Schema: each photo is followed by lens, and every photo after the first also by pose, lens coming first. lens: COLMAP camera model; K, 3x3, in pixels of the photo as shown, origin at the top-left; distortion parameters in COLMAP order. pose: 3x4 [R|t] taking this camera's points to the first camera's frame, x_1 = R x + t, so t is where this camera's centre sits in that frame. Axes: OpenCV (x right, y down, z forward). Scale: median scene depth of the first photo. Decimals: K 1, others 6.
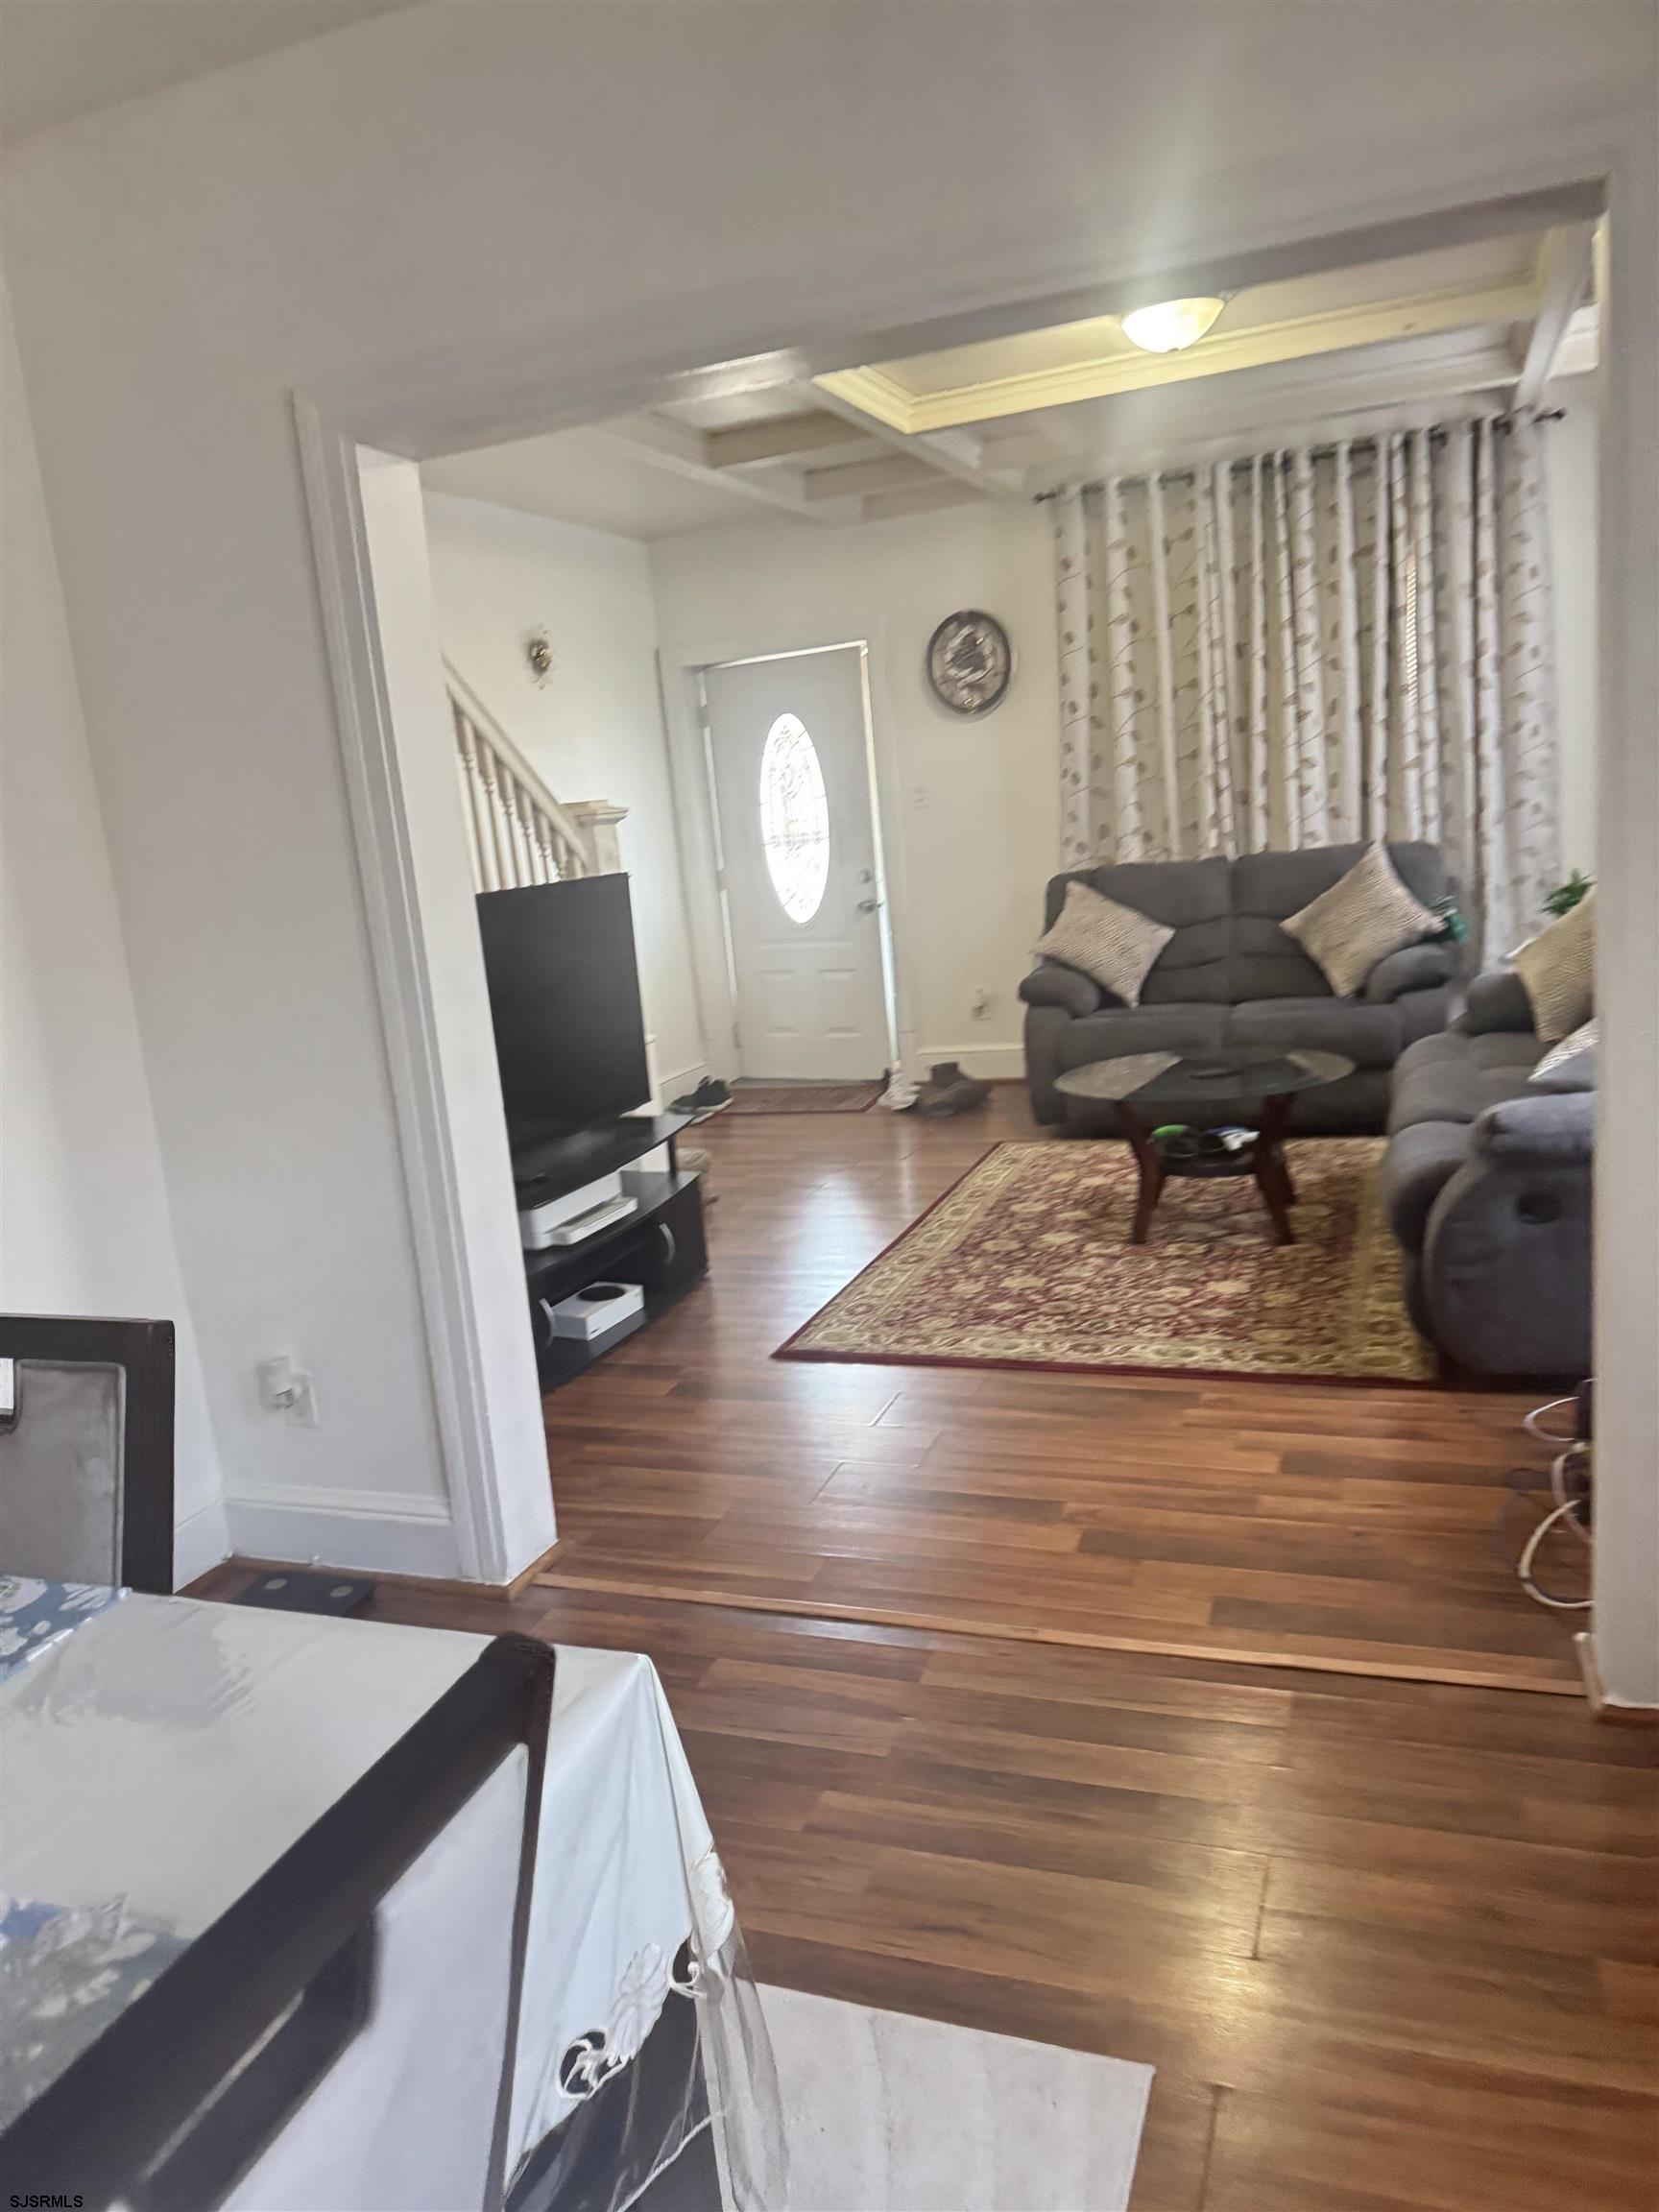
lens RADIAL K [[1496.7, 0, 777.9], [0, 1496.7, 1142.0], [0, 0, 1]] dist [0.163838, -0.318253]
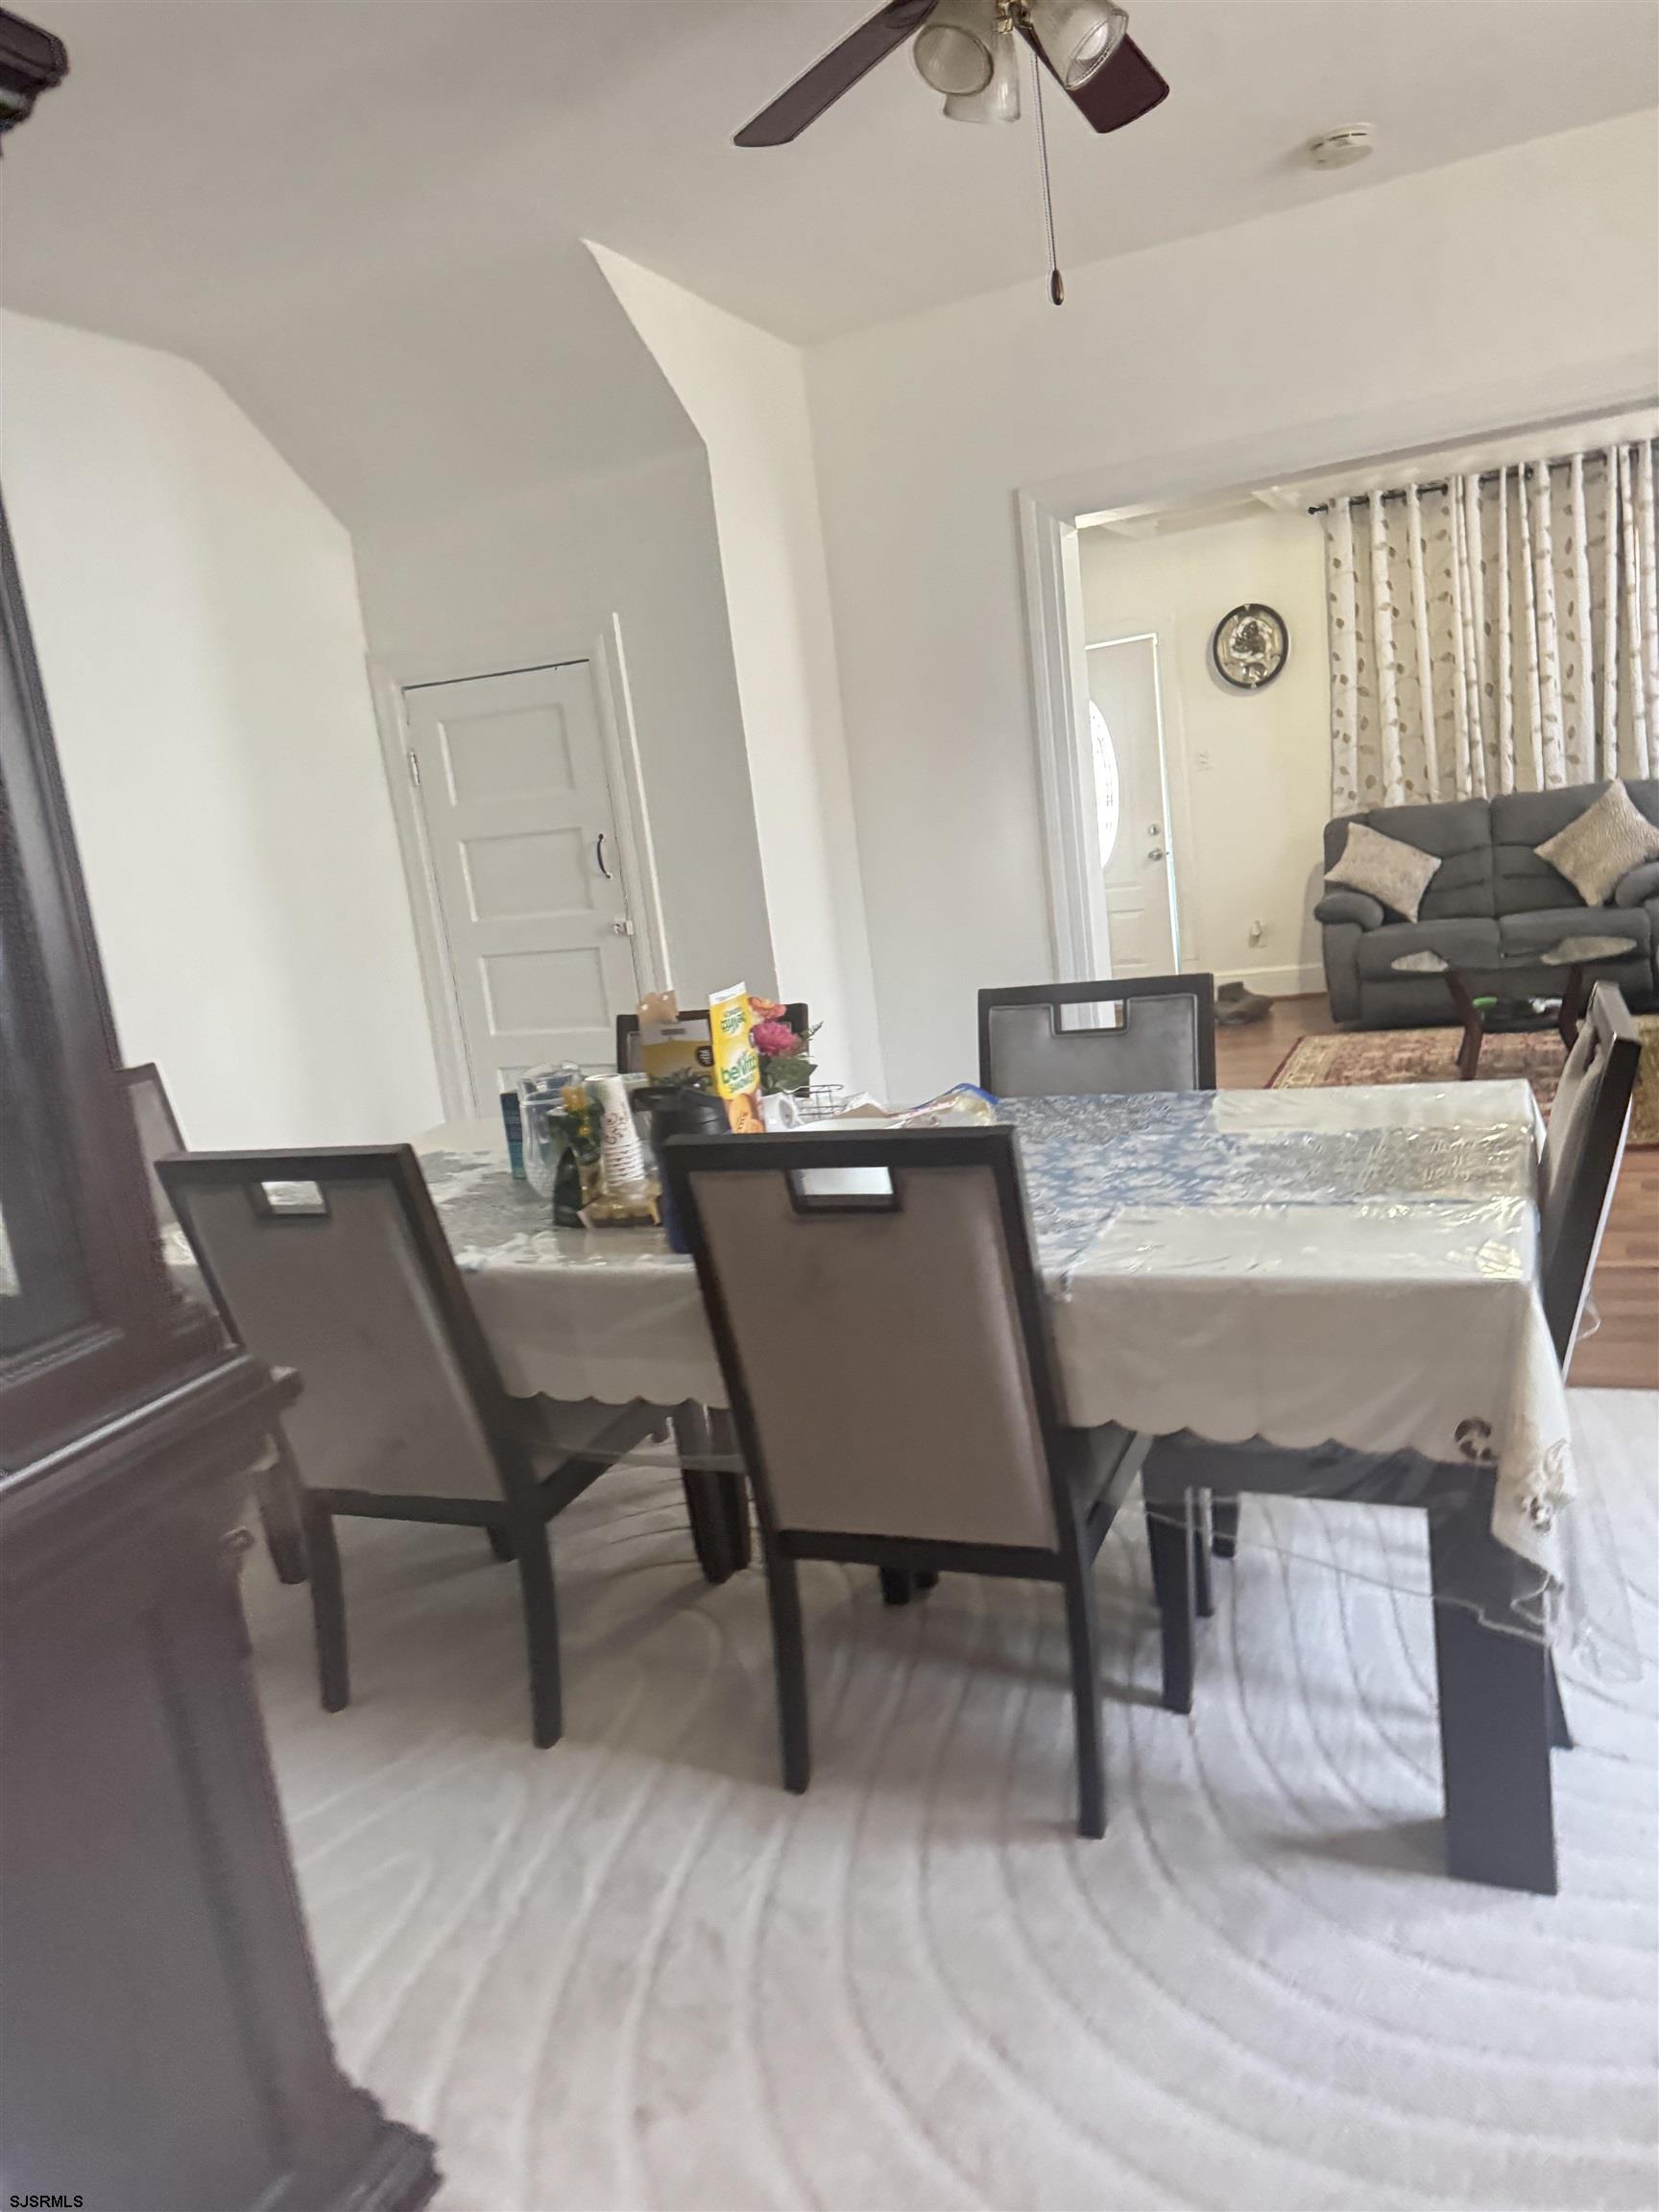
lens RADIAL K [[1482.8, 0, 829.5], [0, 1482.8, 1106.0], [0, 0, 1]] dist [0.060019, -0.072219]
pose [[0.998243, -0.023311, -0.054478, -0.168113], [0.022468, 0.999619, -0.016035, 0.065780], [0.054831, 0.014783, 0.998386, -0.215634]]
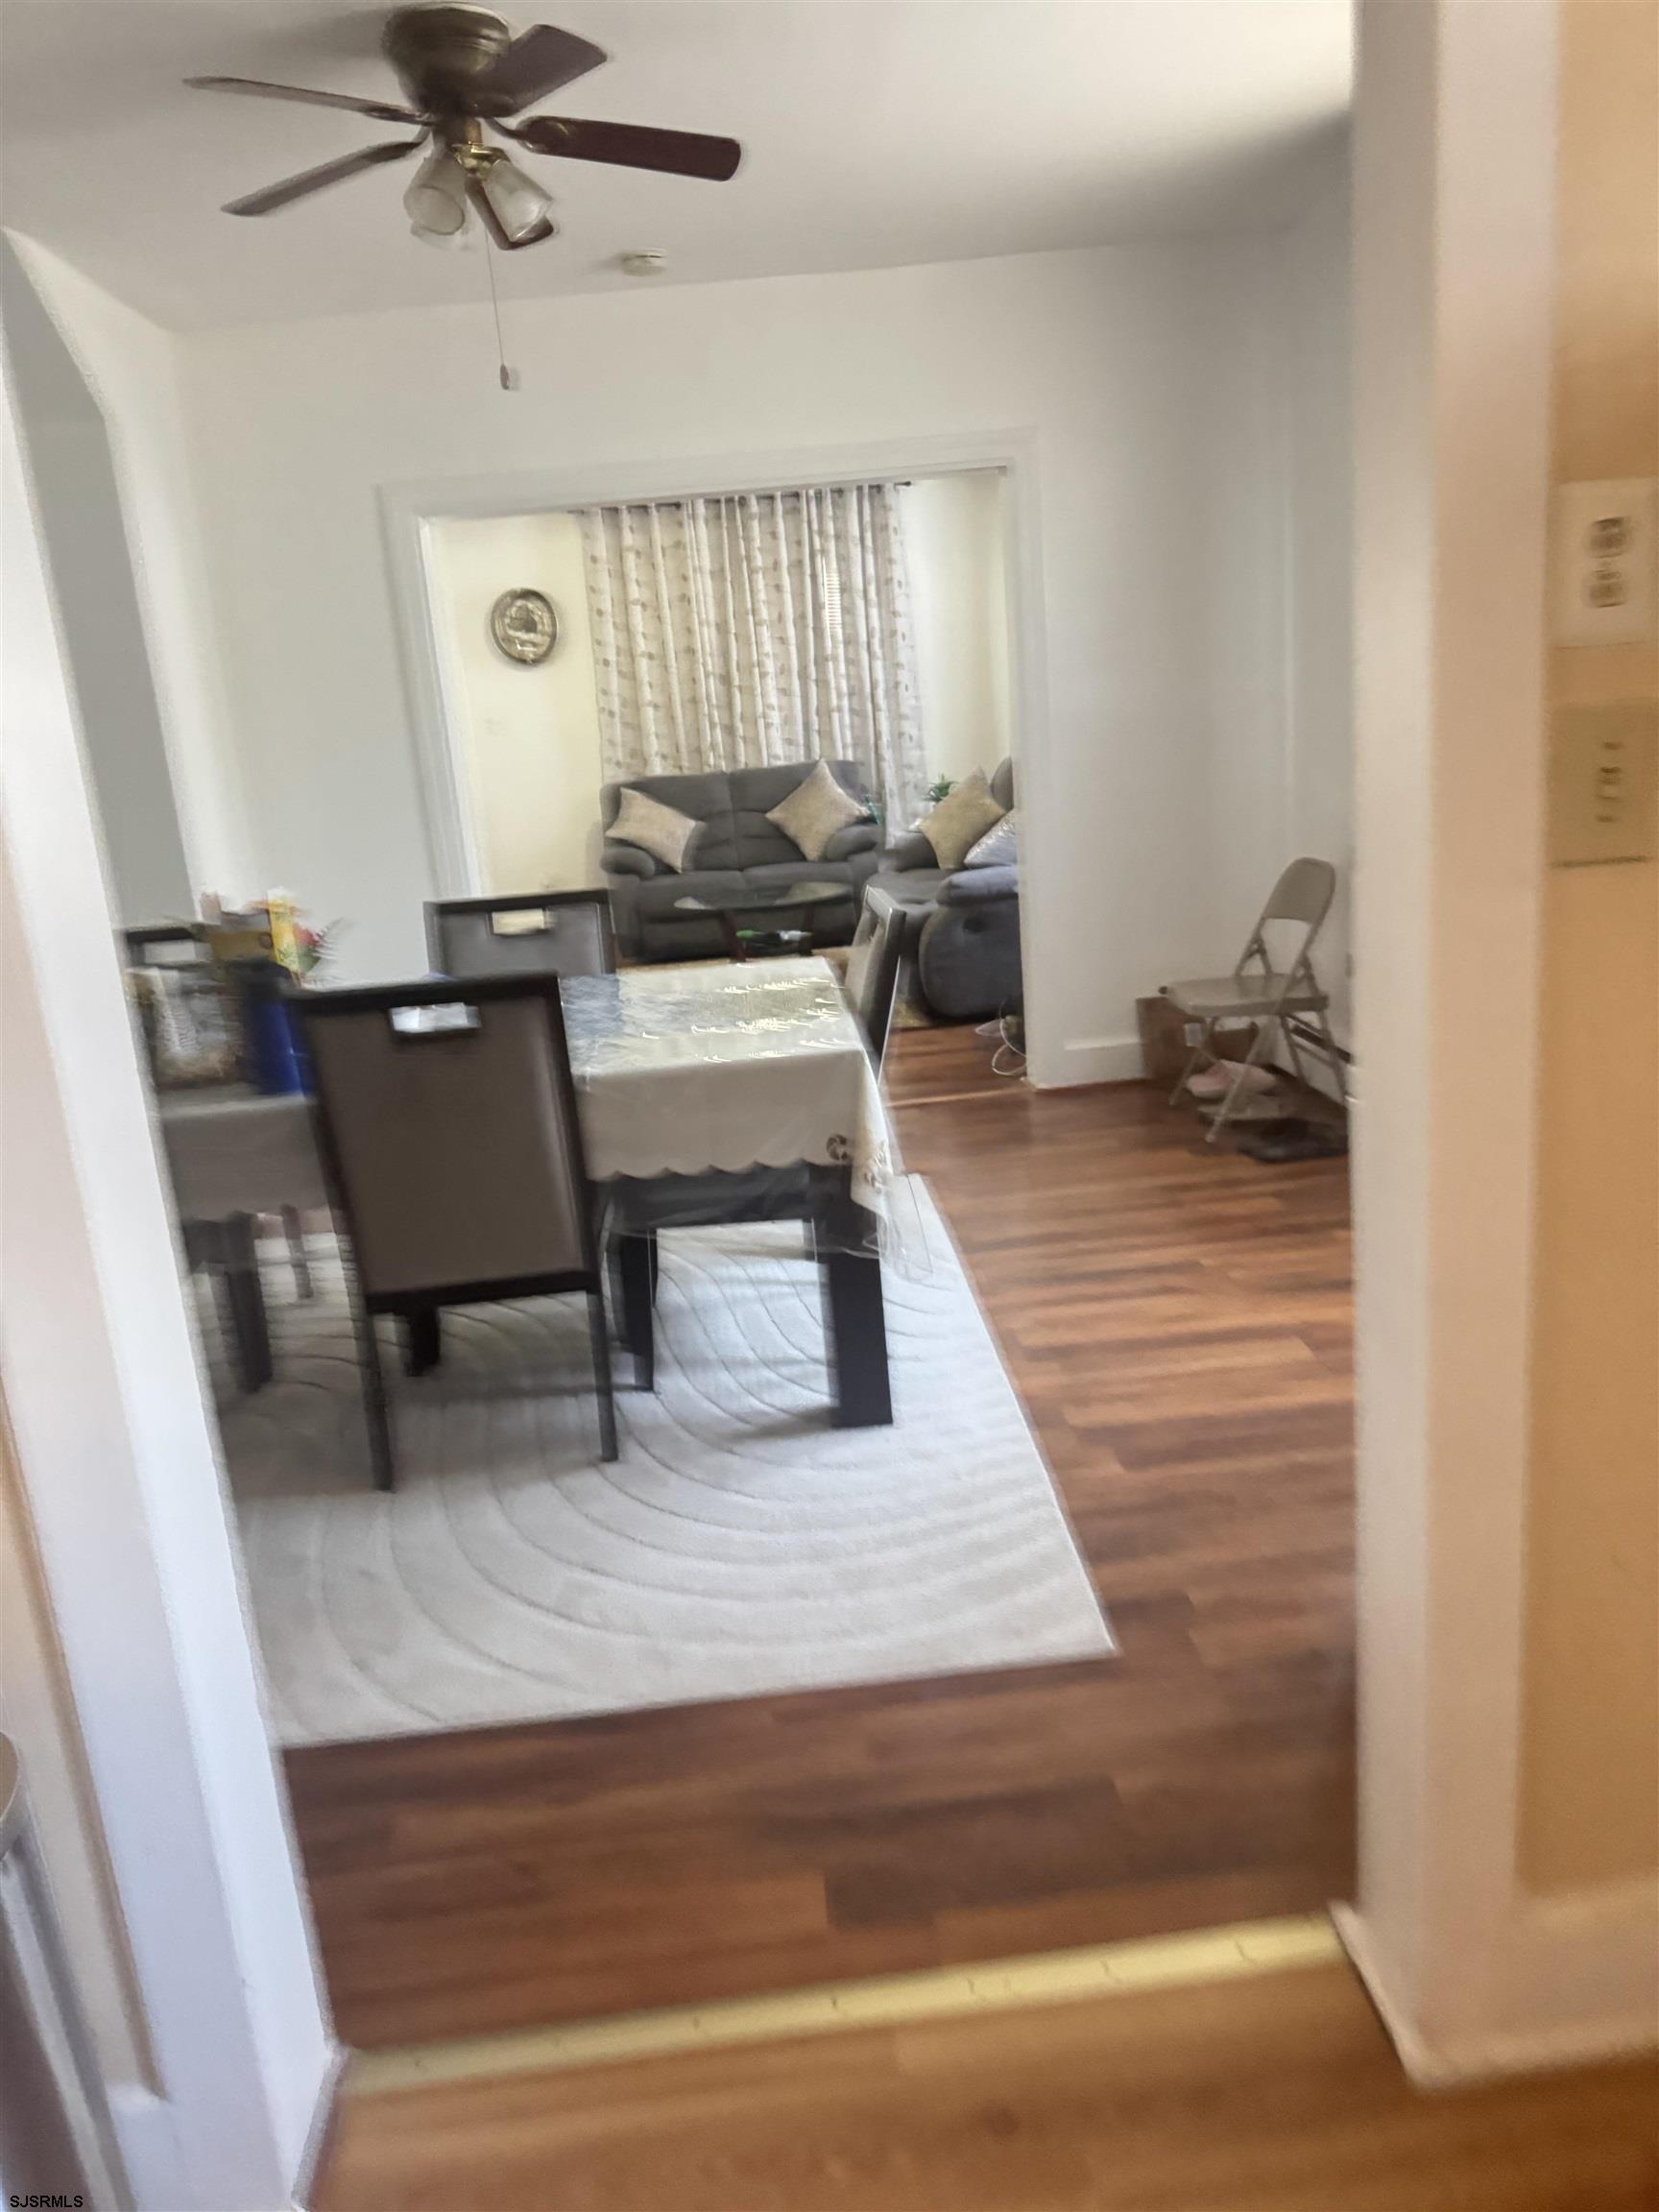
lens RADIAL K [[1521.5, 0, 776.6], [0, 1521.5, 1115.9], [0, 0, 1]] dist [0.064021, -0.103252]
pose [[0.913762, -0.092420, 0.395597, -0.274076], [0.087139, 0.995703, 0.031342, 0.101786], [-0.396794, 0.005833, 0.917889, -0.363697]]
